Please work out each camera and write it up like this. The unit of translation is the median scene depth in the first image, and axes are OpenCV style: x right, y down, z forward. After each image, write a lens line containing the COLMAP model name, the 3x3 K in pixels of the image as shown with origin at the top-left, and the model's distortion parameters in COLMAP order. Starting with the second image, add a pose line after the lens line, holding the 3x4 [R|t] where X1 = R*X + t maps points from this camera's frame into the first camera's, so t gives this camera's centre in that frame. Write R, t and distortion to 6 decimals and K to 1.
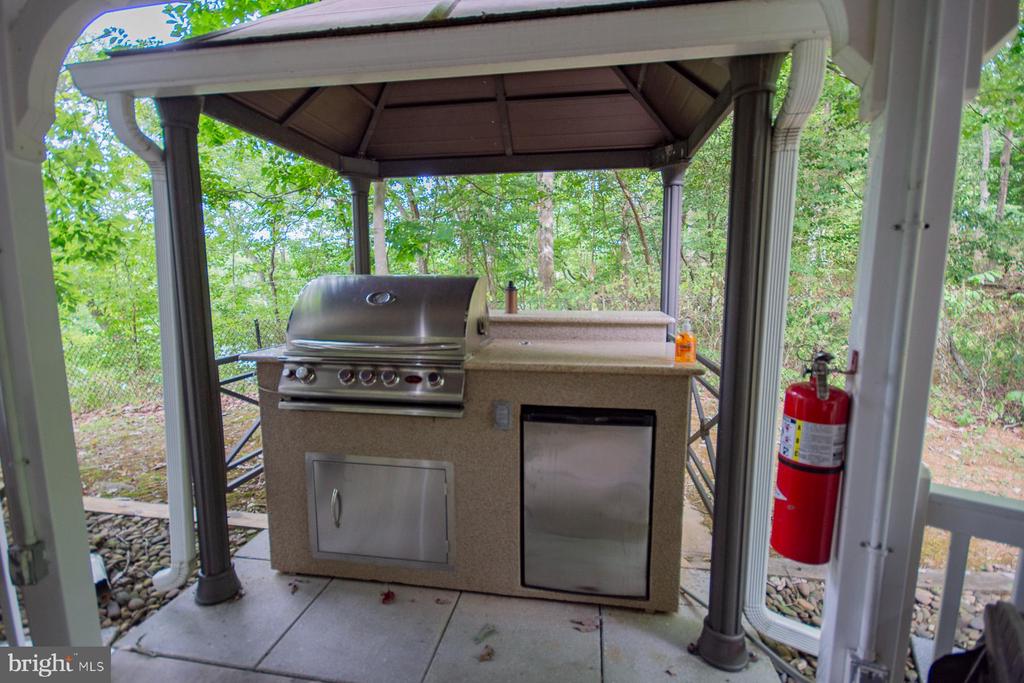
lens RADIAL K [[453.1, 0, 512.0], [0, 453.1, 341.5], [0, 0, 1]] dist [0.000788, -0.011353]
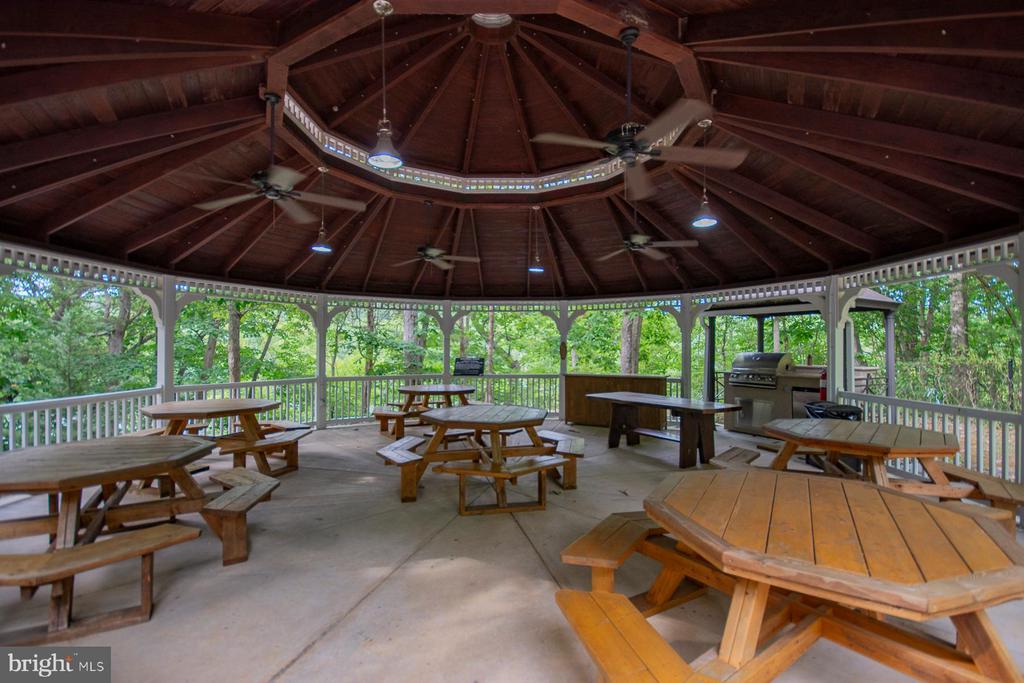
lens RADIAL K [[453.1, 0, 512.0], [0, 453.1, 341.5], [0, 0, 1]] dist [0.000788, -0.011353]
pose [[0.615260, -0.008168, -0.788282, 1.200824], [-0.114896, 0.988340, -0.099919, 0.317283], [0.779906, 0.152047, 0.607147, -2.447887]]
